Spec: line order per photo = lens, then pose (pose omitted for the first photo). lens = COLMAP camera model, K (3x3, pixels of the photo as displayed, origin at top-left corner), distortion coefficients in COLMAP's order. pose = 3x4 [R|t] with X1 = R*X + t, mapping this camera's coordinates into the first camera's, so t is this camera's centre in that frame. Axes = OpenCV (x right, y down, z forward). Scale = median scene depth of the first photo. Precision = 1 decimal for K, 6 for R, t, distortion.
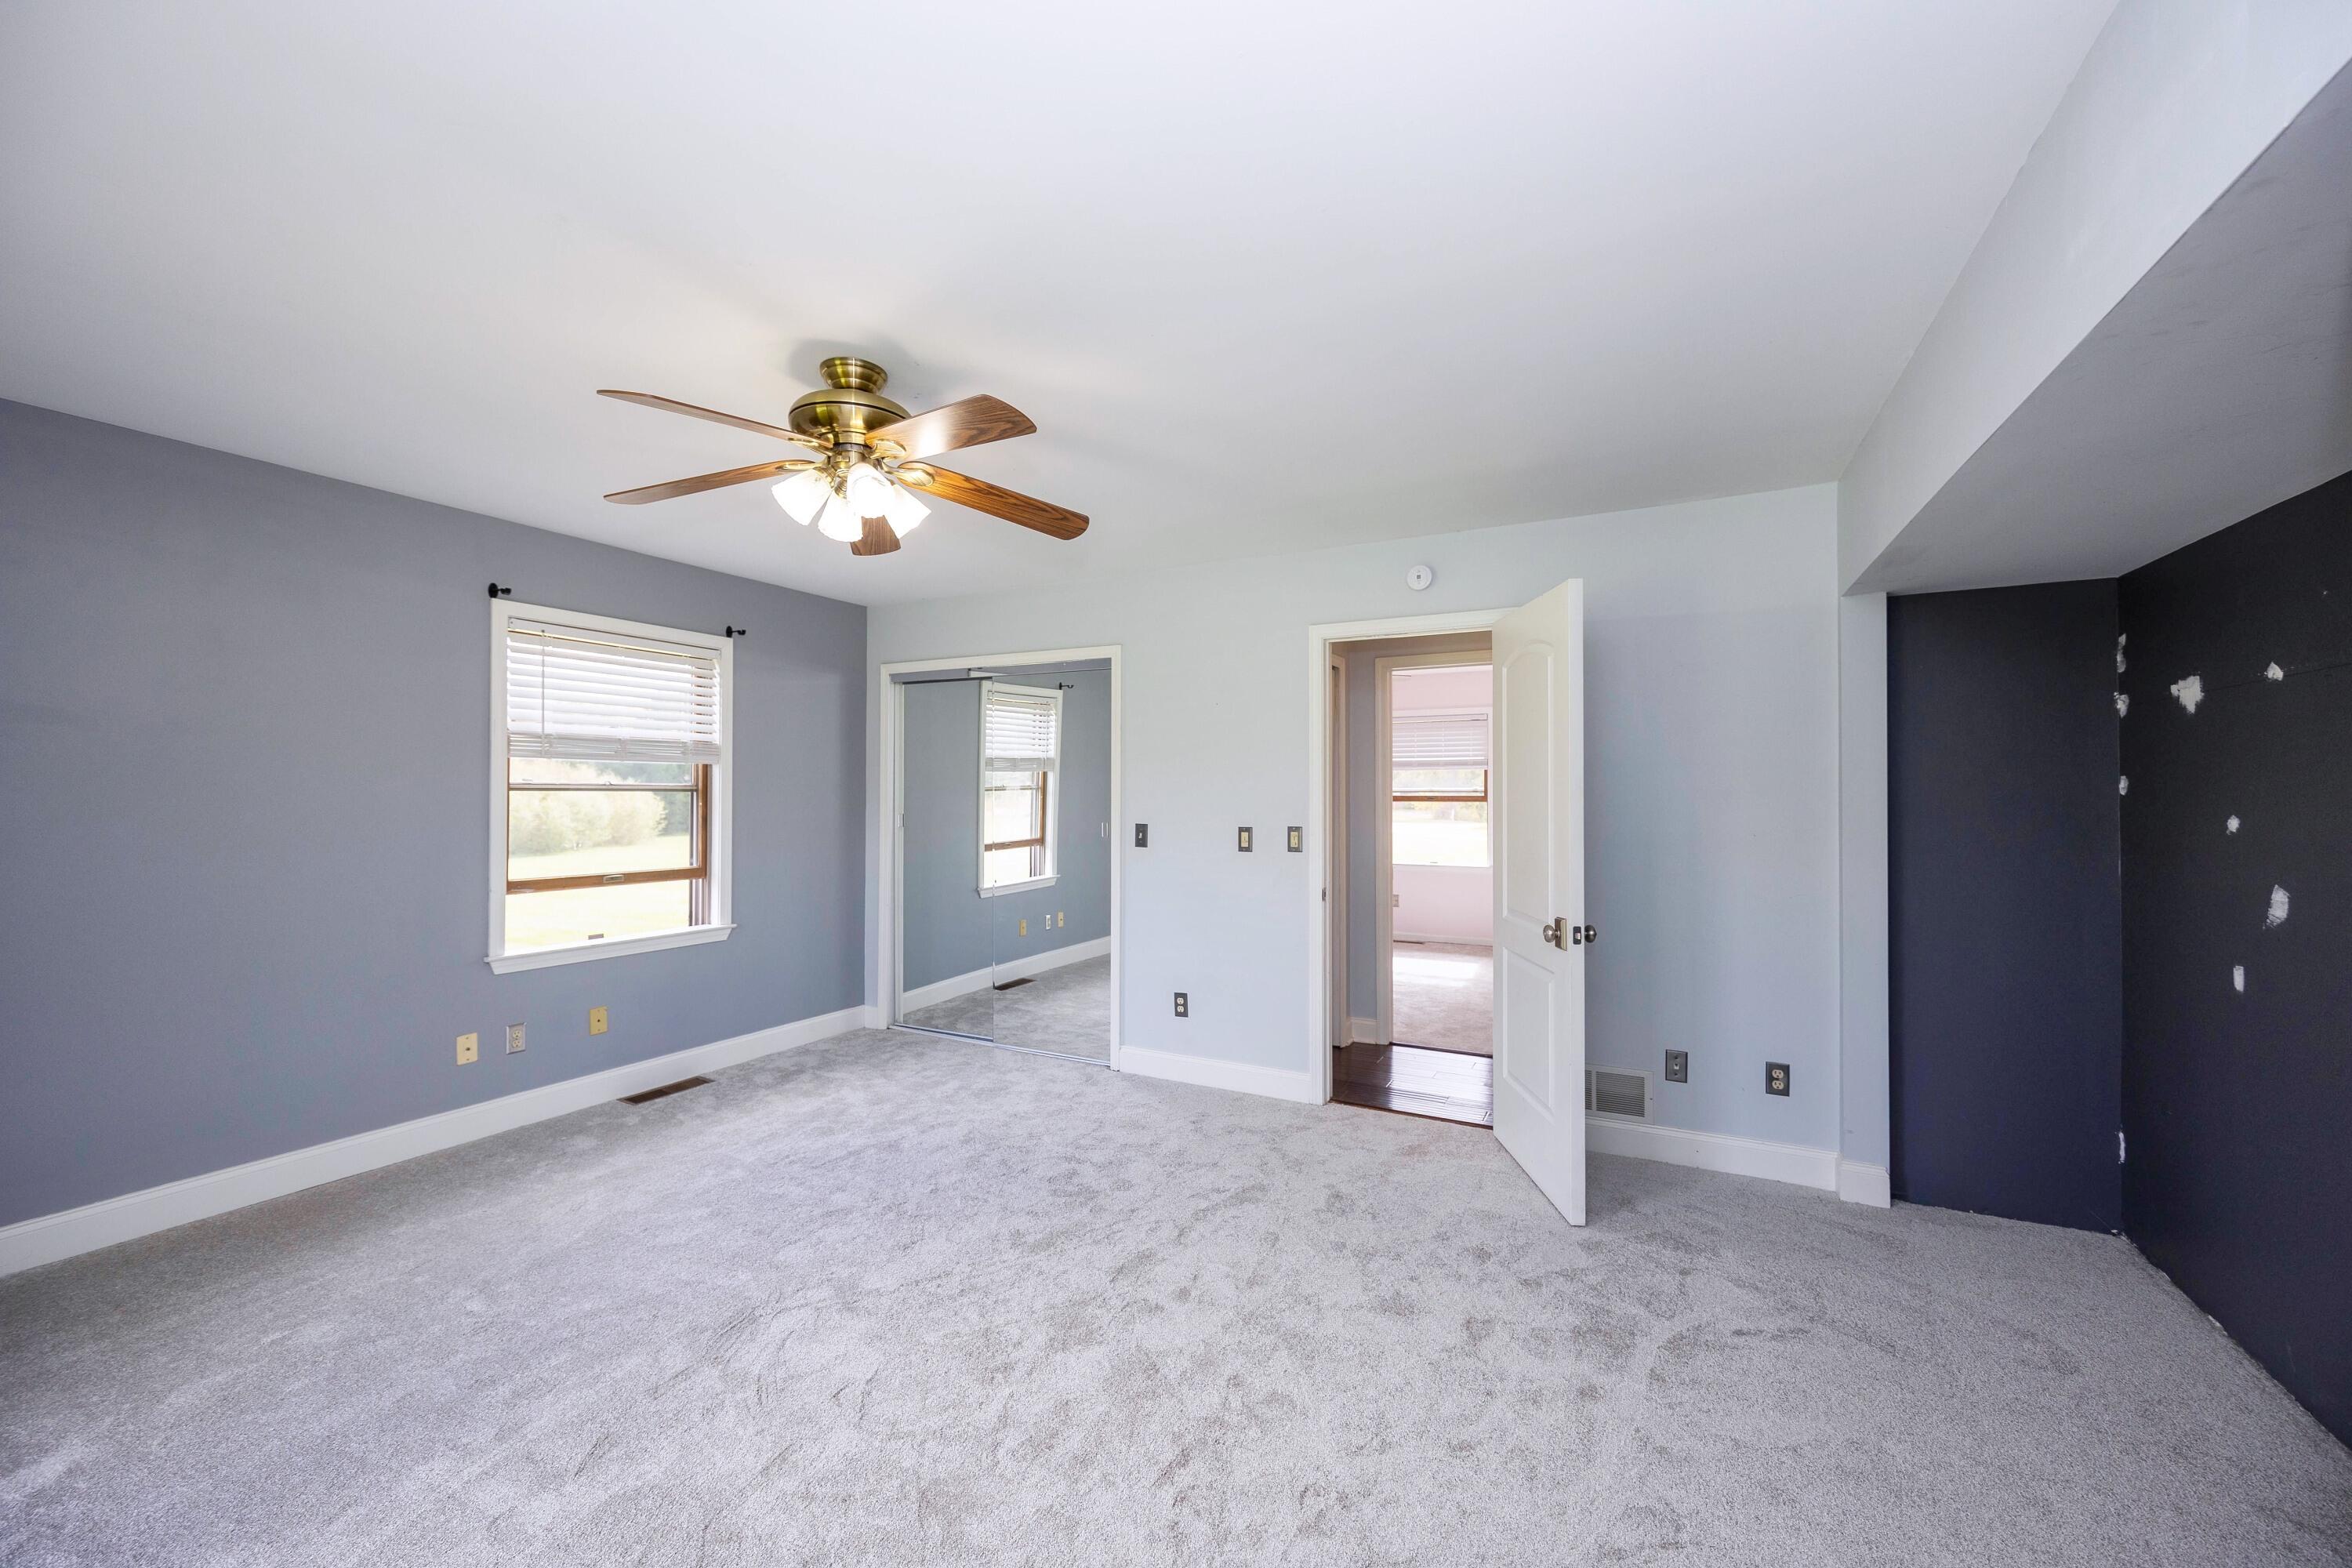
lens RADIAL K [[907.7, 0, 1173.8], [0, 907.7, 788.7], [0, 0, 1]] dist [-0.002843, 0.000534]
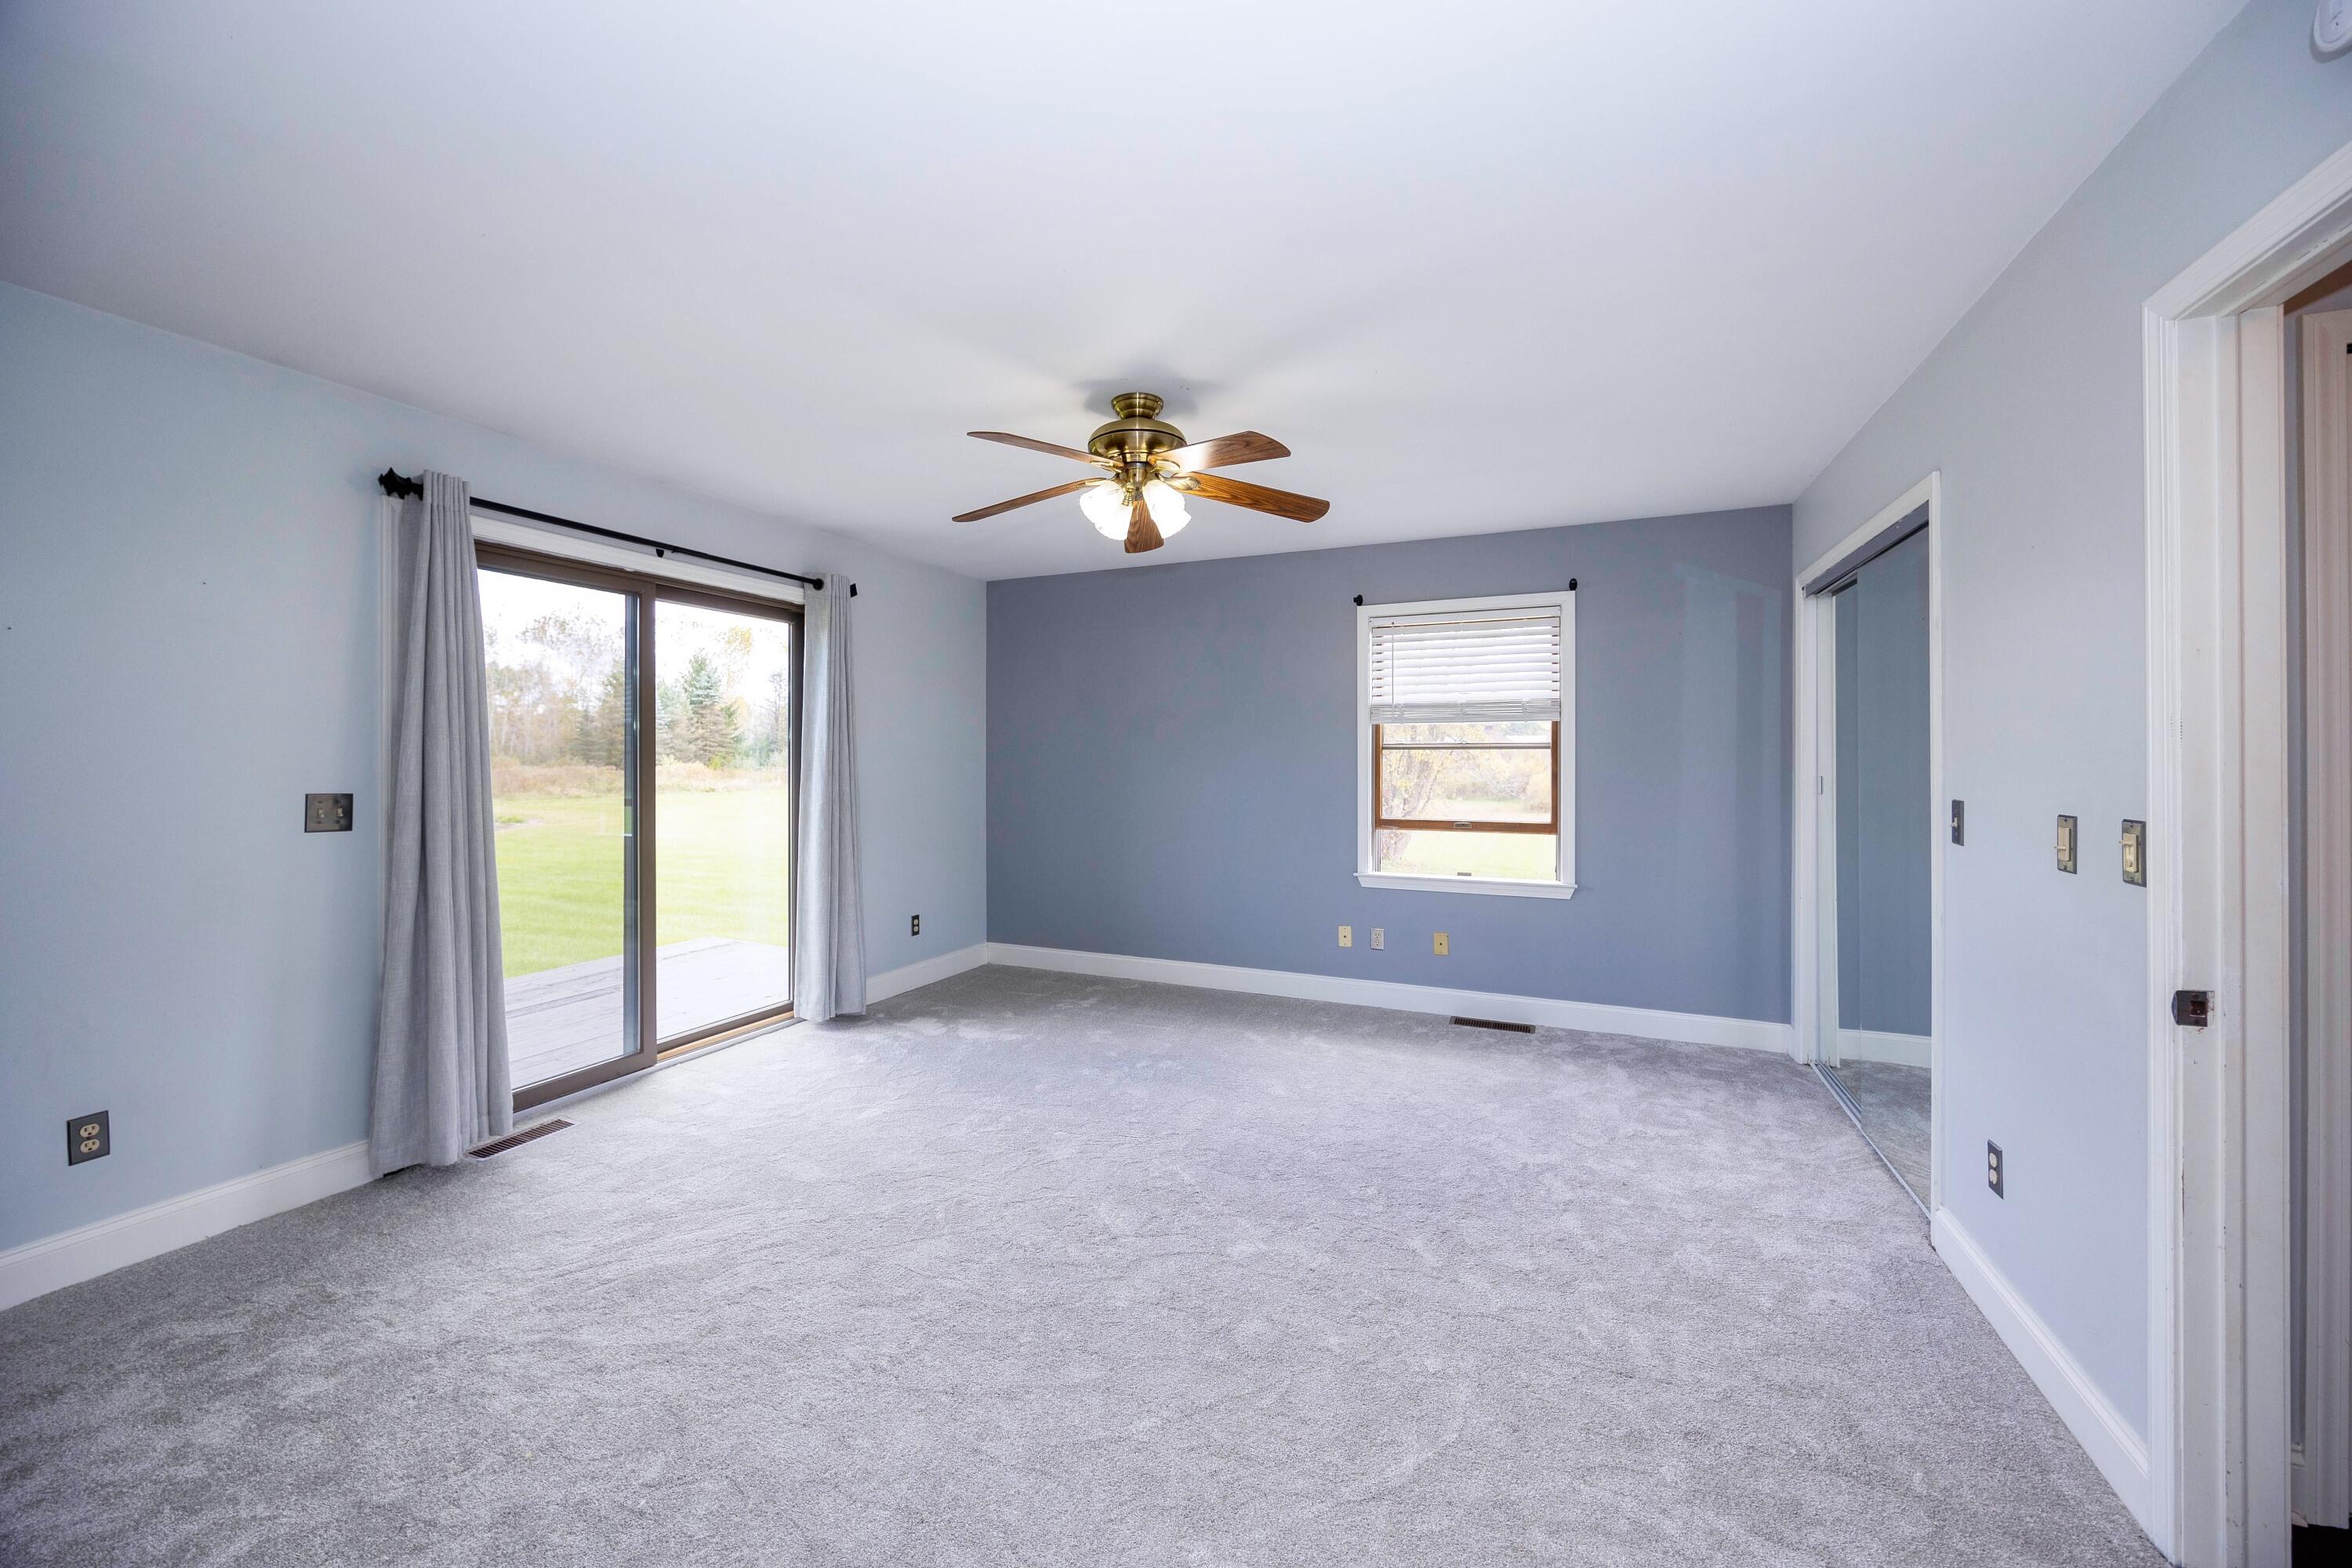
lens RADIAL K [[907.7, 0, 1165.2], [0, 907.7, 764.5], [0, 0, 1]] dist [-0.002843, 0.000534]
pose [[0.054092, 0.005395, -0.998521, 0.504724], [0.007756, 0.999953, 0.005823, 0.012569], [0.998506, -0.008060, 0.054047, 0.559790]]
